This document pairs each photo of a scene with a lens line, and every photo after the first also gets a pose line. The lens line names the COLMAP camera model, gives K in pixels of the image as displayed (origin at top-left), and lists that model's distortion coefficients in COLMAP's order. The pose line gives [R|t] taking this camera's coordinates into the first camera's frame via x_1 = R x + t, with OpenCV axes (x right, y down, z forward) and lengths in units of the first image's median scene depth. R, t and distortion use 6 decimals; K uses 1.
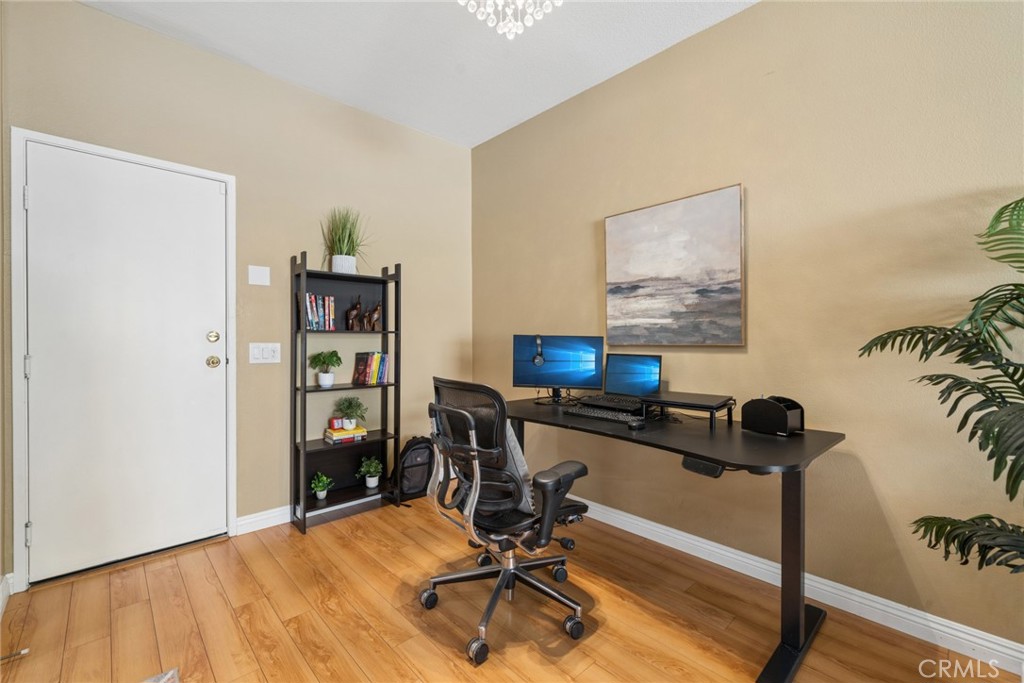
lens RADIAL K [[434.7, 0, 511.2], [0, 434.7, 341.6], [0, 0, 1]] dist [-0.000651, 0.000777]
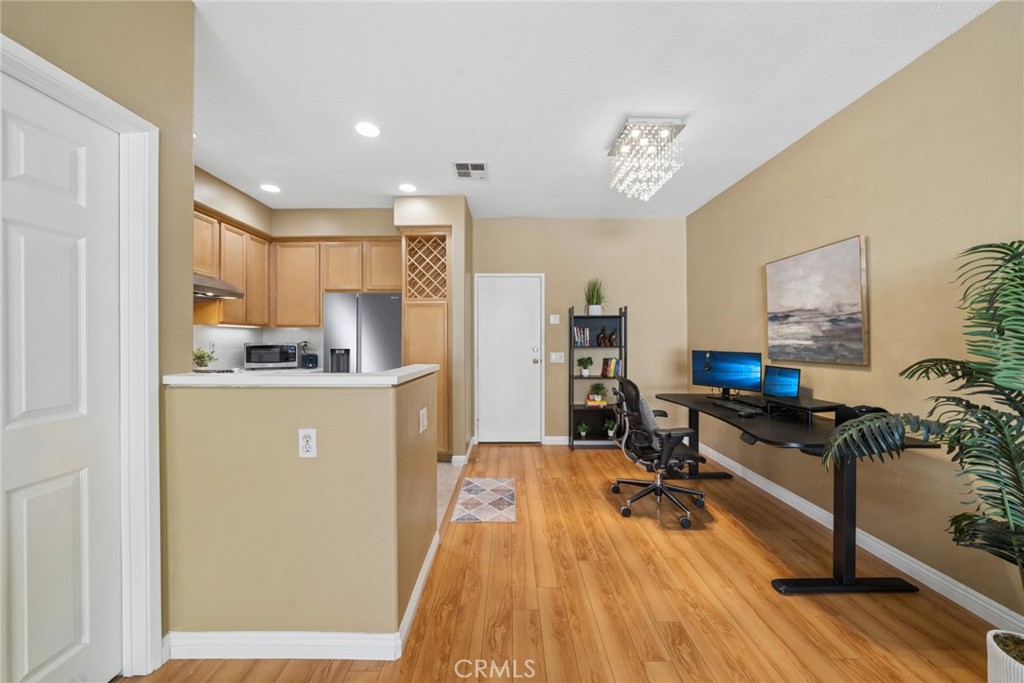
lens RADIAL K [[350.3, 0, 509.7], [0, 350.3, 341.6], [0, 0, 1]] dist [-0.001087, -0.000190]
pose [[0.729675, -0.001533, -0.683792, 0.411021], [-0.001320, 0.999992, -0.003651, -0.044825], [0.683792, 0.003566, 0.729668, -0.357622]]
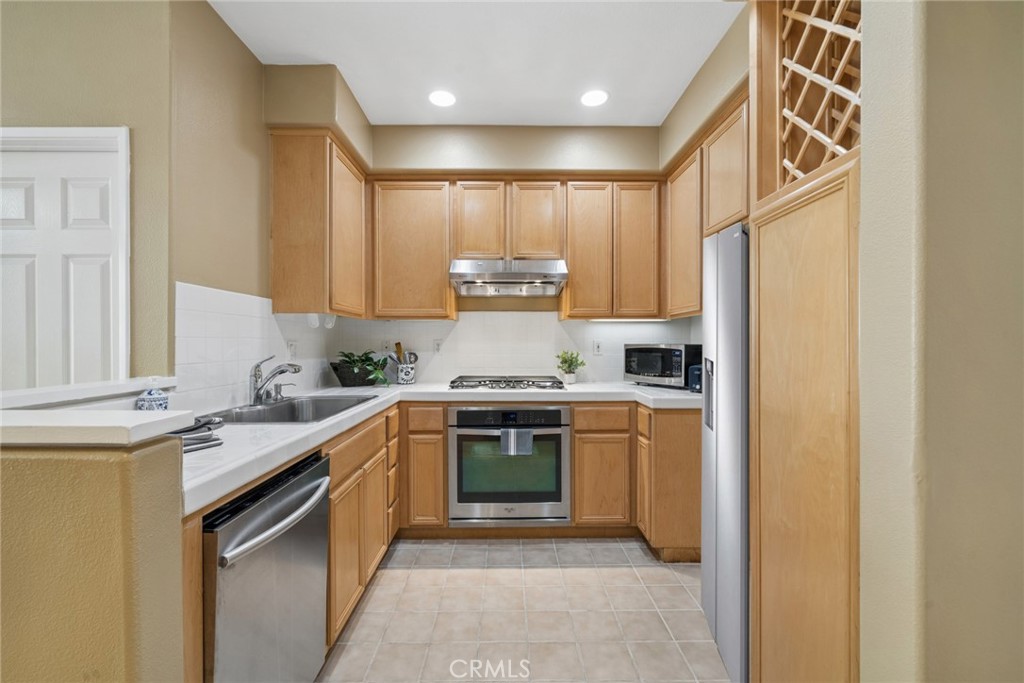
lens RADIAL K [[434.7, 0, 497.6], [0, 434.7, 341.3], [0, 0, 1]] dist [-0.000651, 0.000777]
pose [[-0.690323, -0.001129, -0.723500, -0.257150], [-0.003145, 0.999994, 0.001441, -0.050811], [0.723494, 0.003270, -0.690323, 0.550693]]
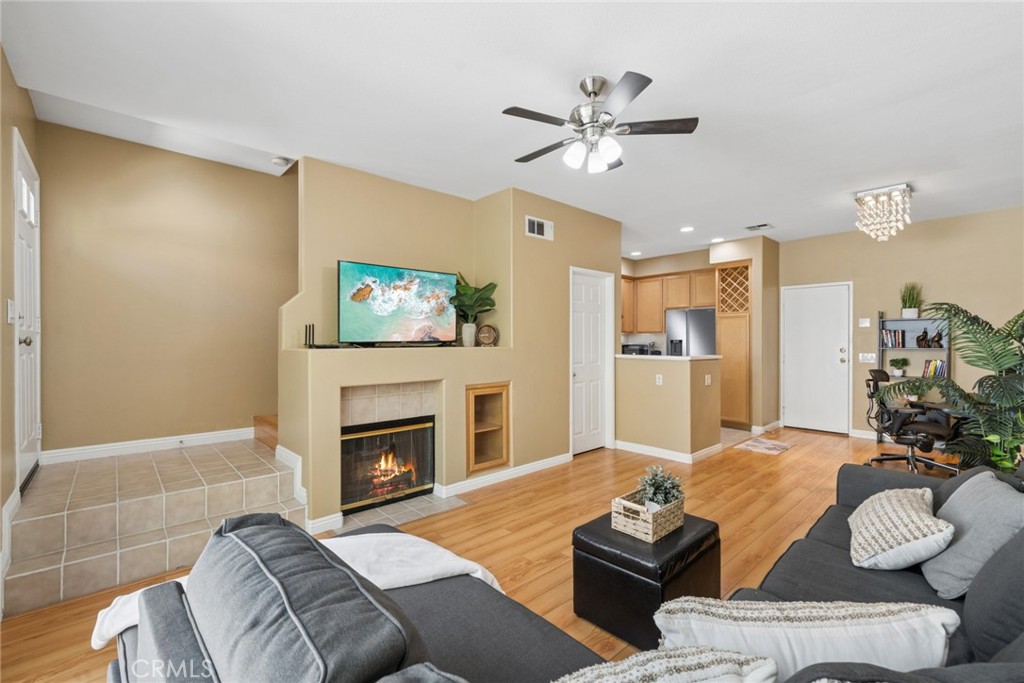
lens RADIAL K [[434.7, 0, 509.4], [0, 434.7, 342.6], [0, 0, 1]] dist [-0.000651, 0.000777]
pose [[-0.013305, 0.002922, -0.999907, 1.756782], [-0.005323, 0.999981, 0.002994, -0.051439], [0.999897, 0.005362, -0.013289, -0.818562]]
